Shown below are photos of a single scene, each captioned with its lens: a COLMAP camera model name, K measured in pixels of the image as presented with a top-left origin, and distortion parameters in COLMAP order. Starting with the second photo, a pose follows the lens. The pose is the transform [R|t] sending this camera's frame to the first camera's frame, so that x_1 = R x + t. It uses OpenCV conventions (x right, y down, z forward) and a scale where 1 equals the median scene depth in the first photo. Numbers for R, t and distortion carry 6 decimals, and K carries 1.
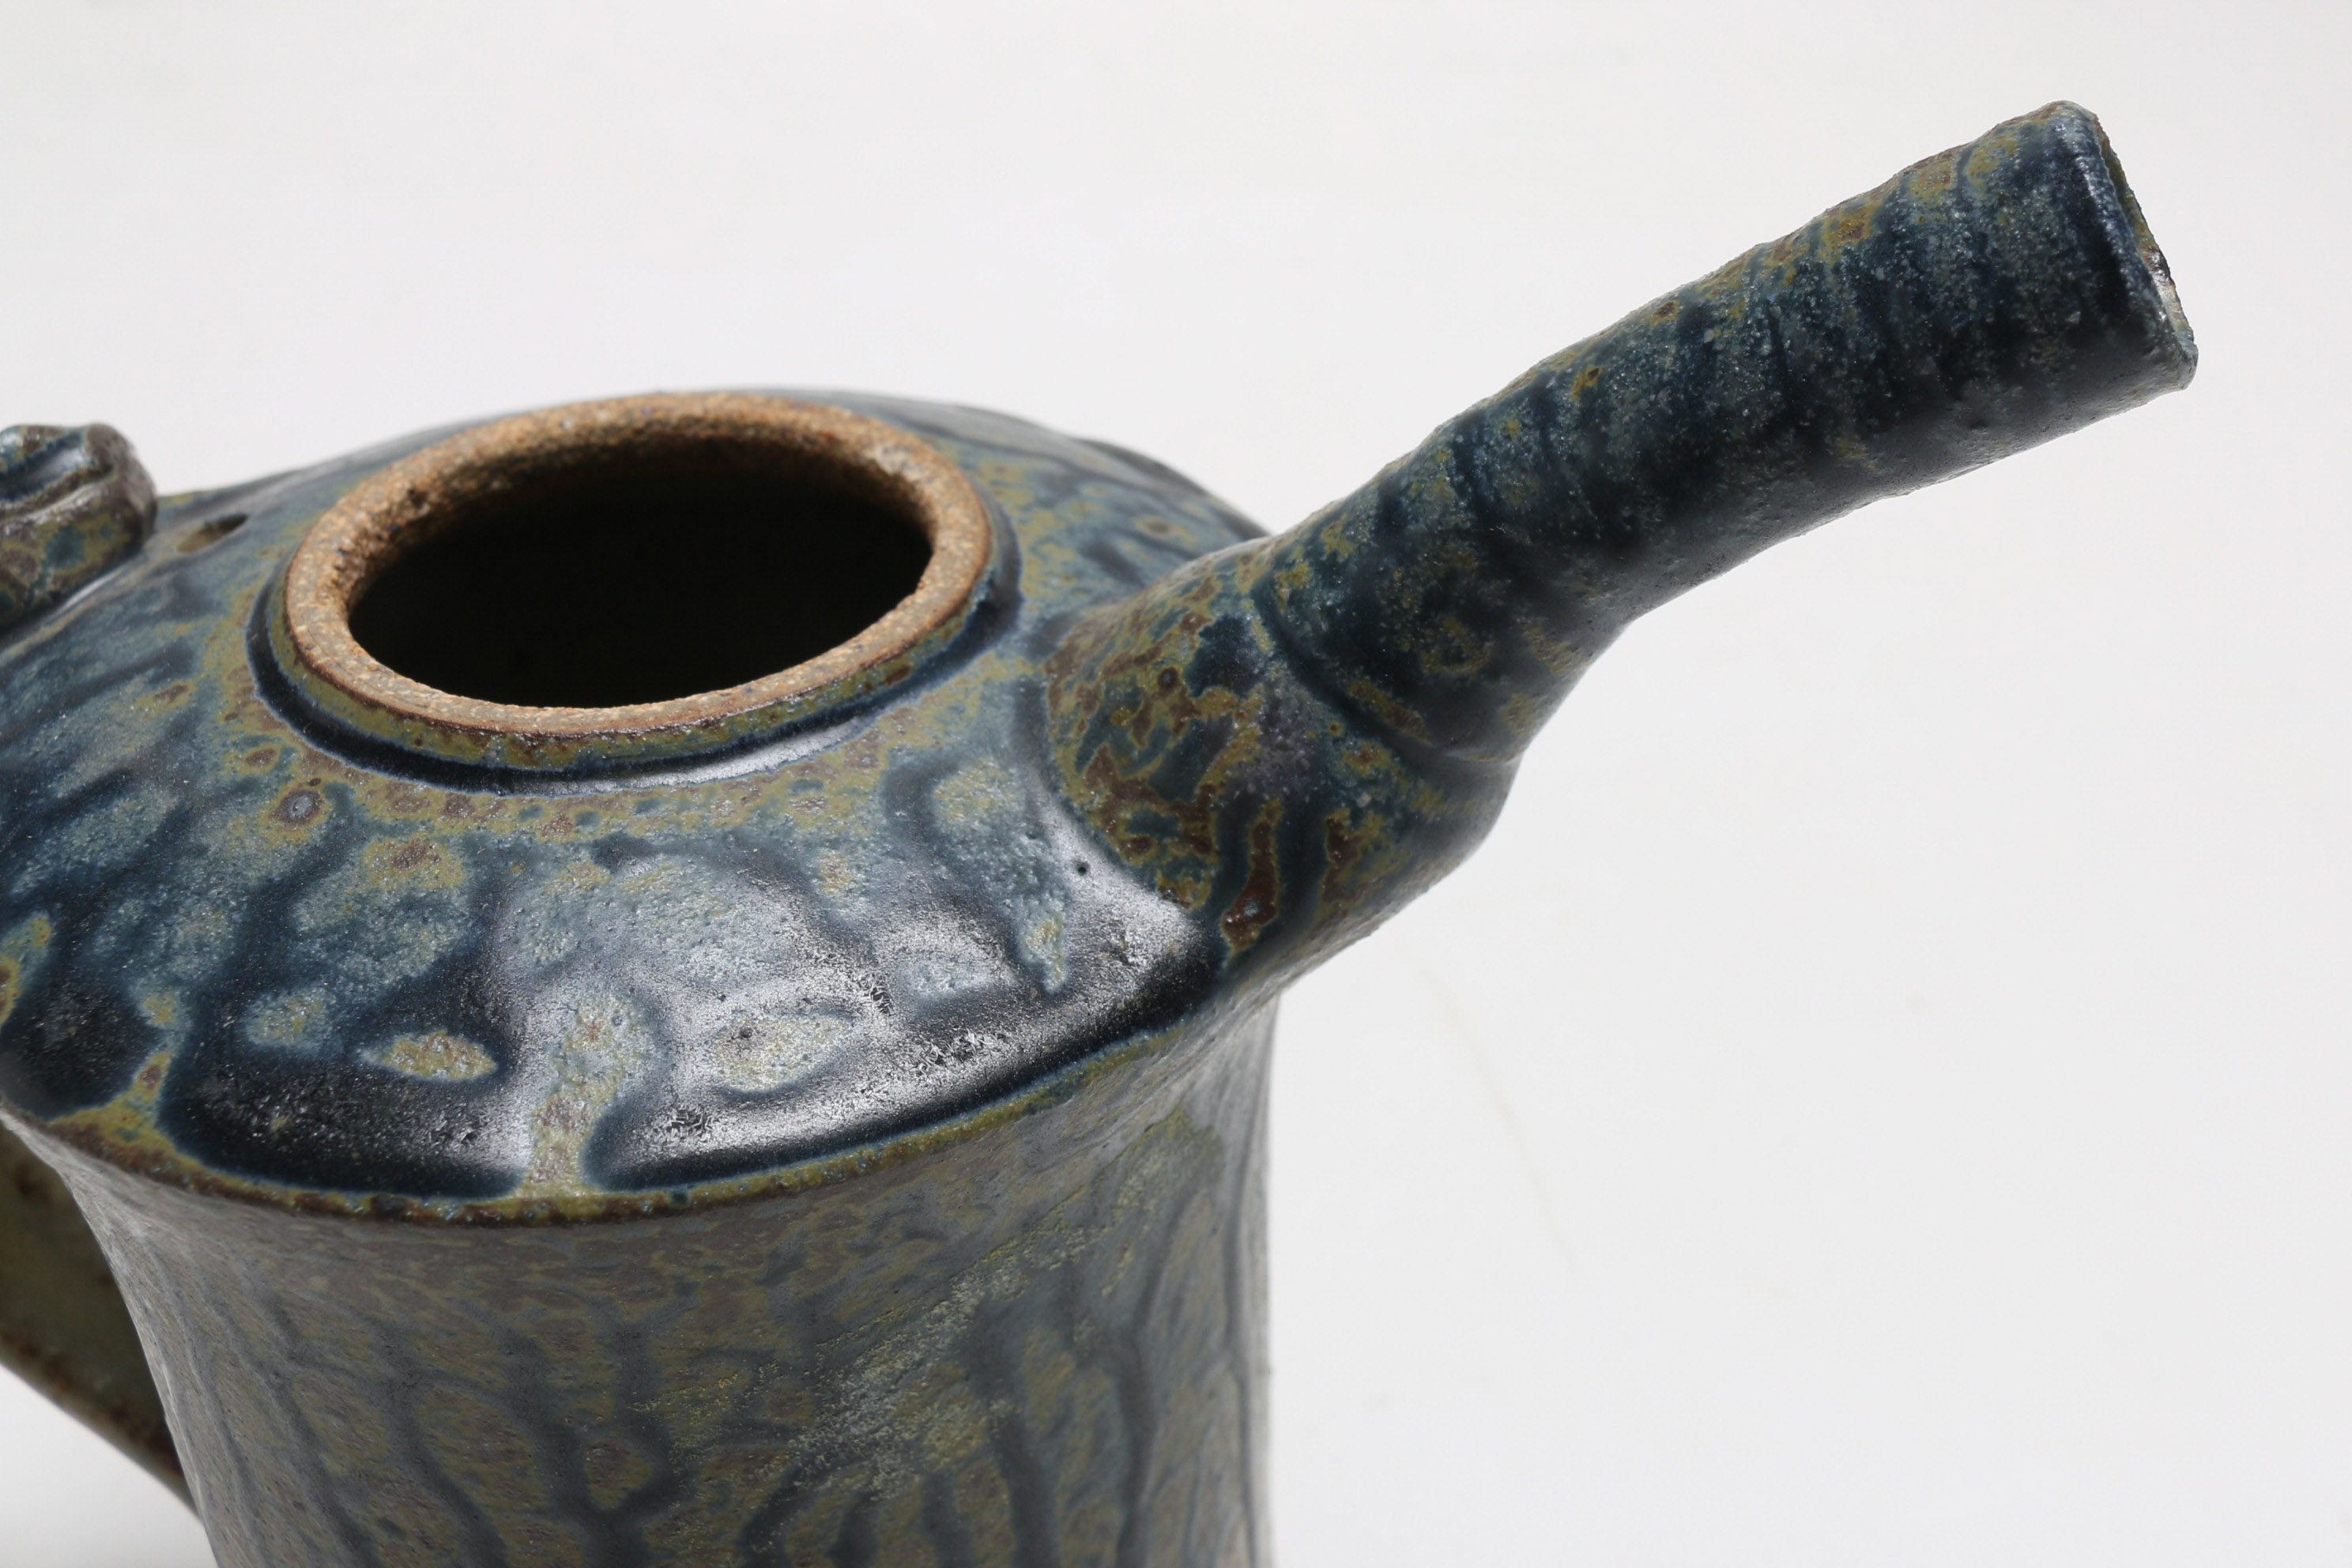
lens RADIAL K [[2226.8, 0, 1353.2], [0, 2226.8, 699.2], [0, 0, 1]] dist [-0.172267, 0.163358]
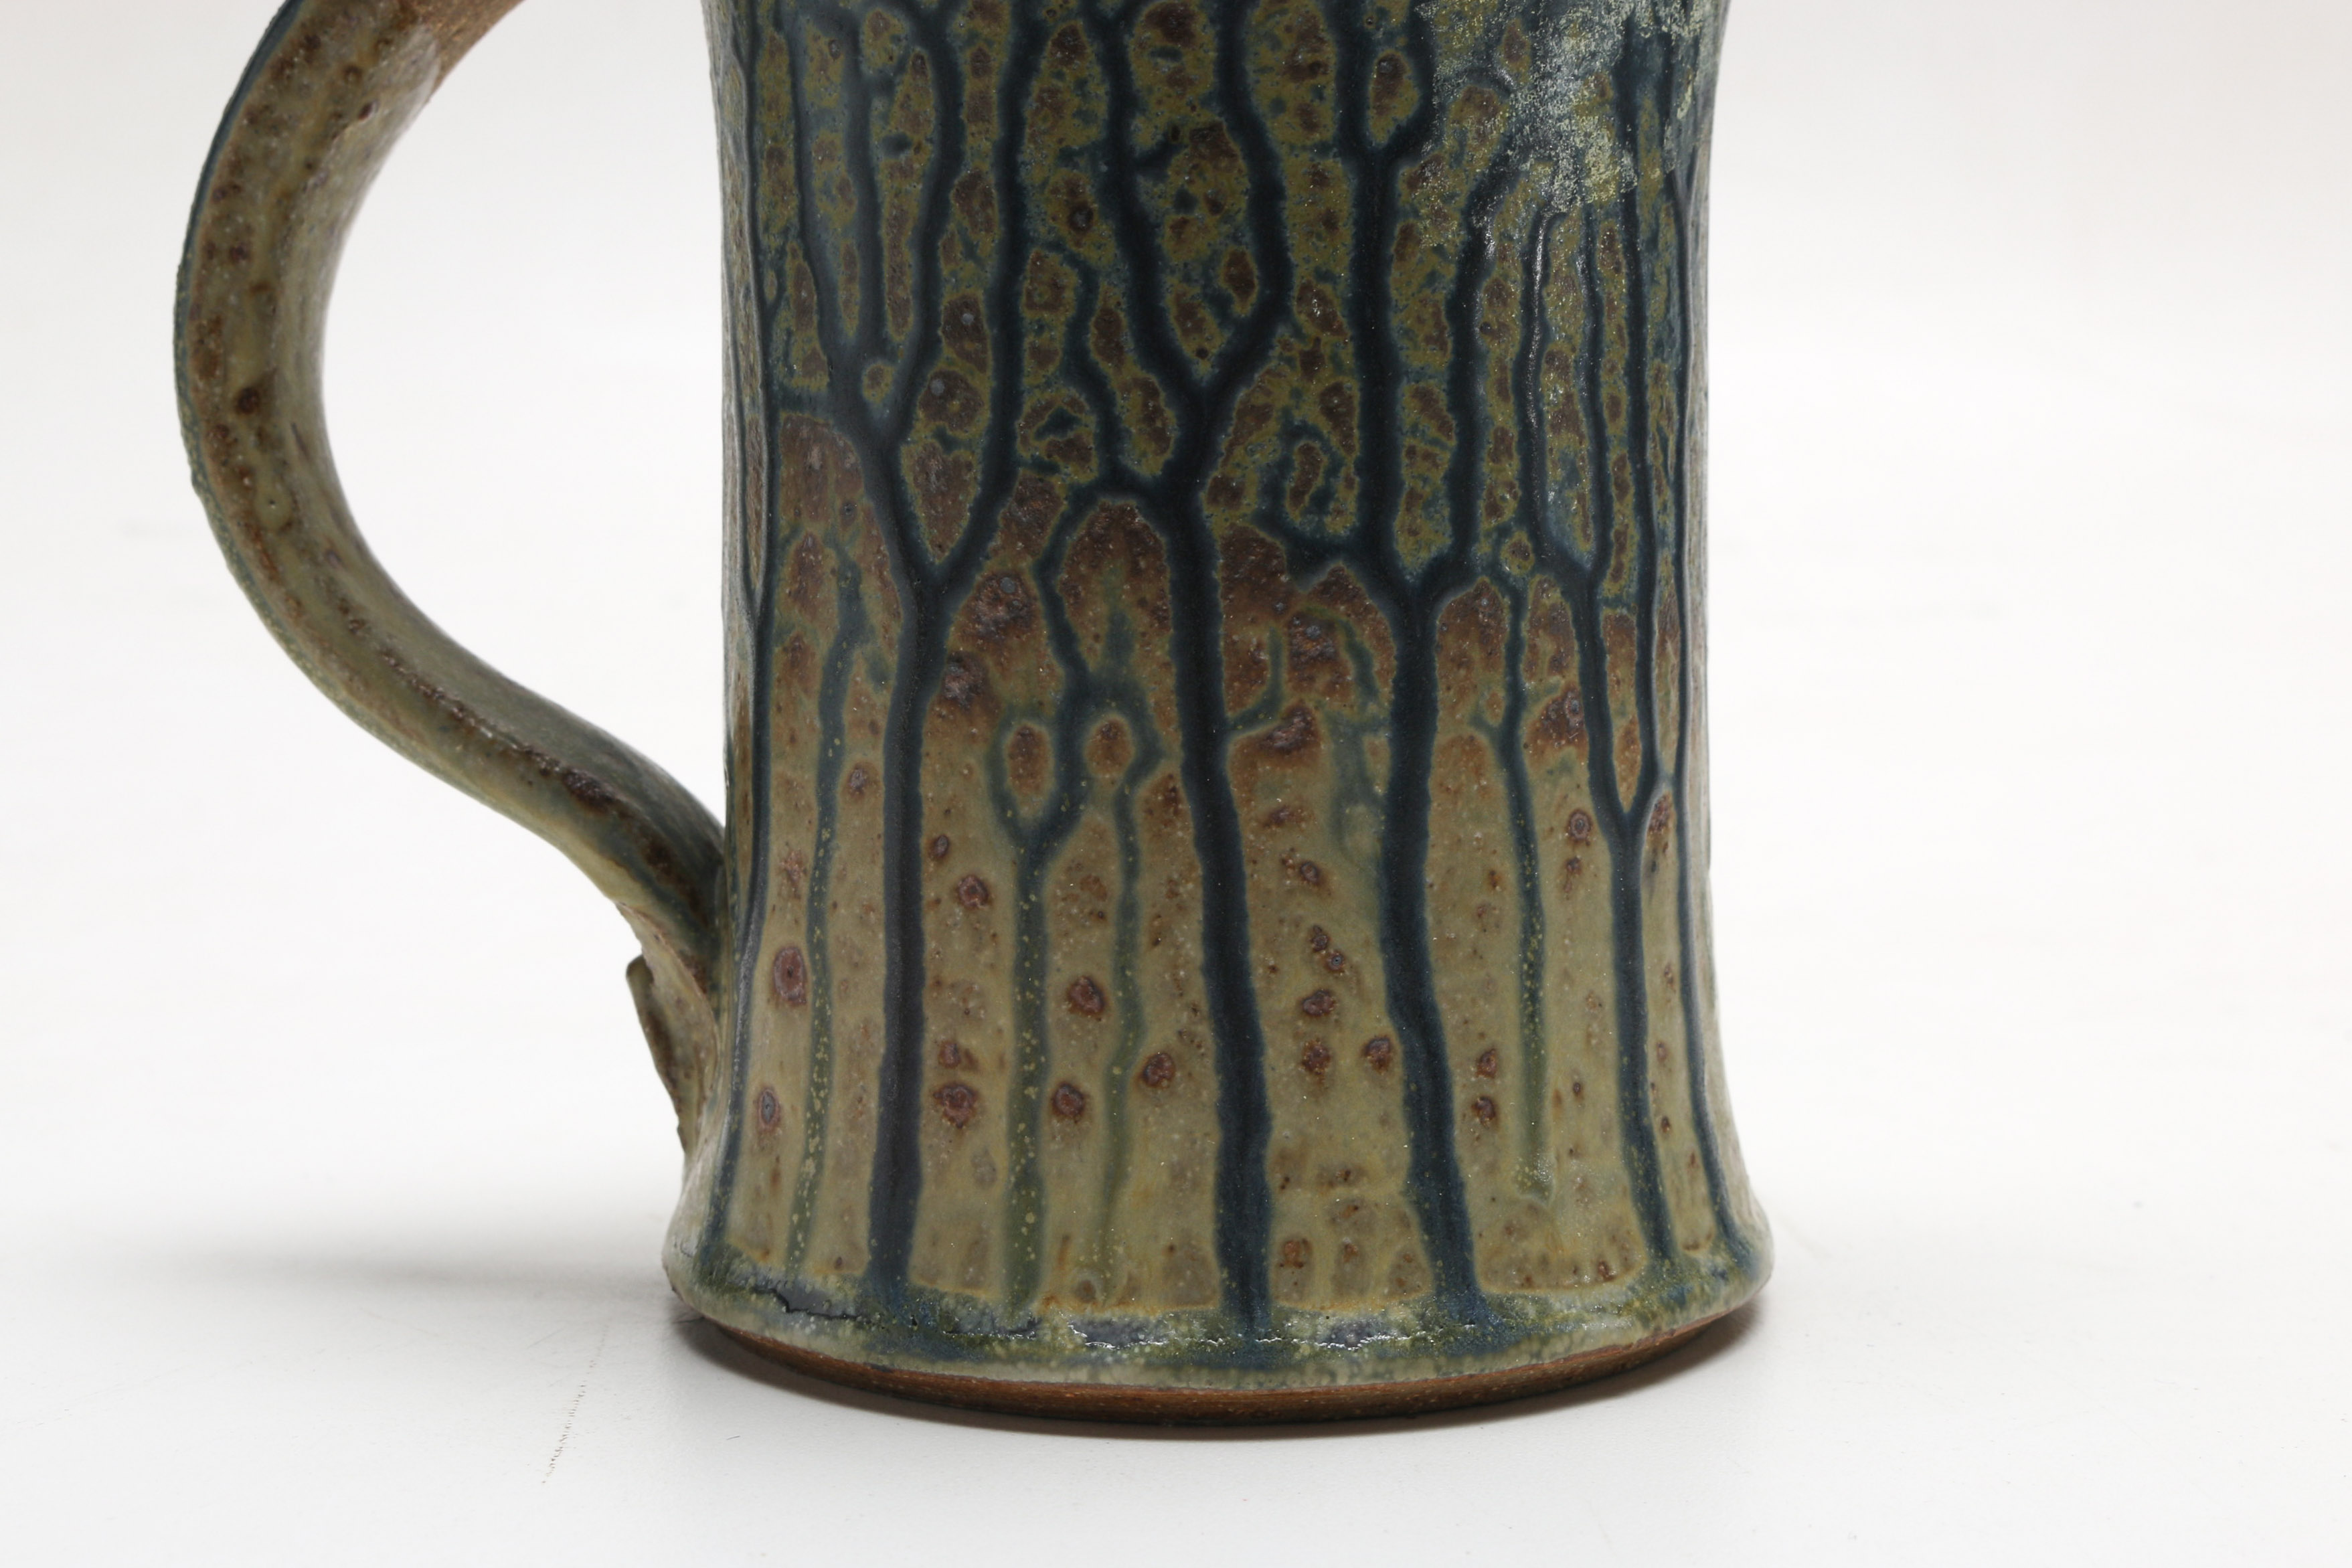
lens RADIAL K [[3179.2, 0, 1185.1], [0, 3179.2, 789.8], [0, 0, 1]] dist [-0.035166, 0.000000]
pose [[0.981775, -0.068060, 0.177442, -0.820965], [0.137115, 0.900180, -0.413371, 1.478033], [-0.131596, 0.430167, 0.893106, -0.457914]]
